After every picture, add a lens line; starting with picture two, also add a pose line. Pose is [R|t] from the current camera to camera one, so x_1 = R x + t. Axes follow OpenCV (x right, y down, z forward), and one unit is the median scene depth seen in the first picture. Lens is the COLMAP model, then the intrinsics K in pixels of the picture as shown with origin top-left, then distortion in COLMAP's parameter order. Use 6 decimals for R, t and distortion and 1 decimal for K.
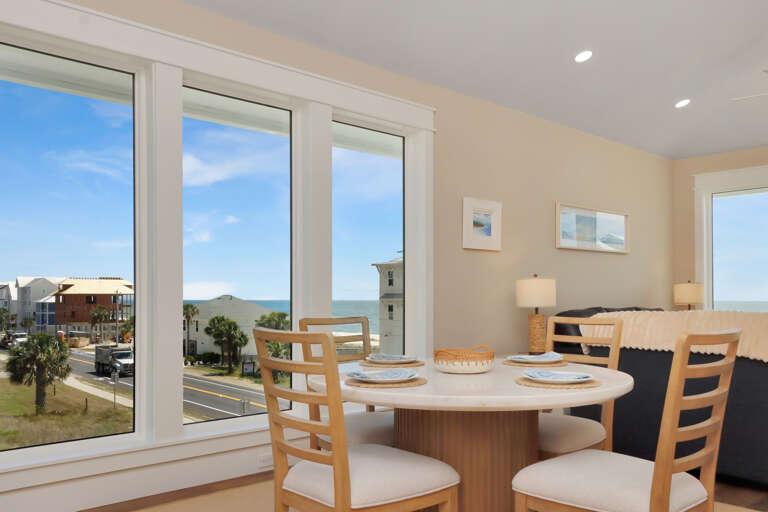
lens RADIAL K [[658.2, 0, 384.8], [0, 658.2, 285.1], [0, 0, 1]] dist [0.035476, 0.000401]
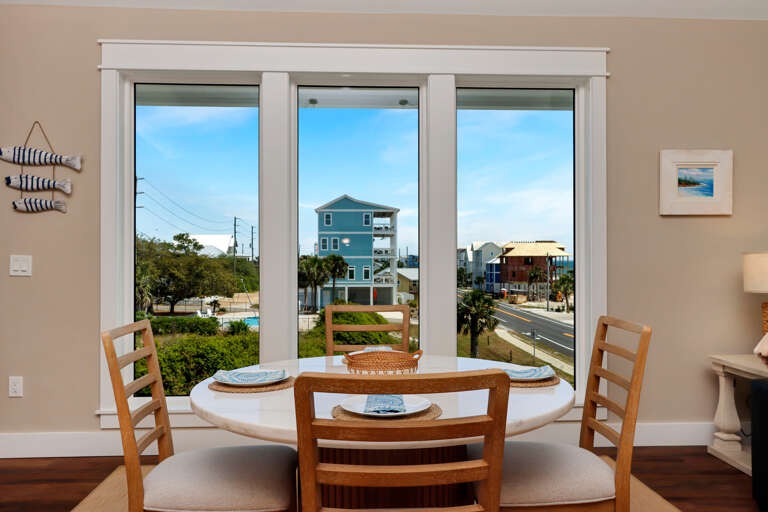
lens RADIAL K [[637.5, 0, 384.0], [0, 637.5, 256.0], [0, 0, 1]] dist [0.010103, 0.003592]
pose [[0.783548, -0.004060, -0.621318, 0.055750], [0.013989, 0.999840, 0.011109, -0.003287], [0.621174, -0.017396, 0.783480, 0.032138]]
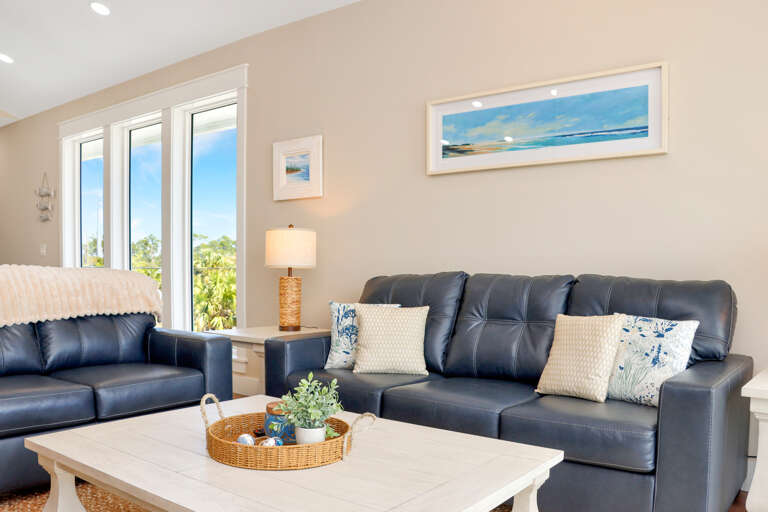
lens RADIAL K [[637.1, 0, 382.9], [0, 637.1, 305.2], [0, 0, 1]] dist [-0.080553, -0.006713]
pose [[0.174235, 0.058761, -0.982949, 0.165727], [0.013639, 0.997978, 0.062078, 0.005563], [0.984610, -0.024223, 0.173081, 0.164652]]
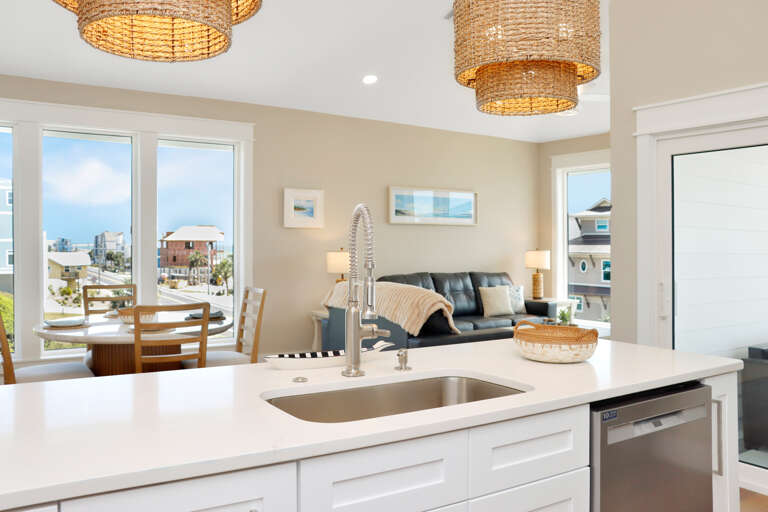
lens RADIAL K [[662.7, 0, 385.5], [0, 662.7, 243.2], [0, 0, 1]] dist [-0.104550, 0.004917]
pose [[0.987988, 0.005020, -0.154452, 0.086541], [-0.001878, 0.999789, 0.020478, -0.008722], [0.154522, -0.019942, 0.987788, -0.043928]]
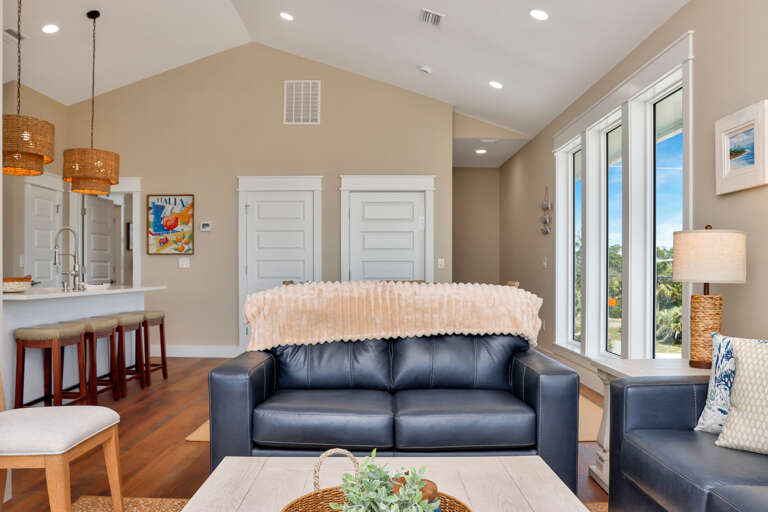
lens RADIAL K [[644.2, 0, 427.7], [0, 644.2, 276.9], [0, 0, 1]] dist [-0.055393, -0.000678]
pose [[-0.609712, 0.002924, -0.792618, 0.138443], [0.018502, 0.999773, -0.010544, 0.005075], [0.792407, -0.021093, -0.609628, 0.192958]]
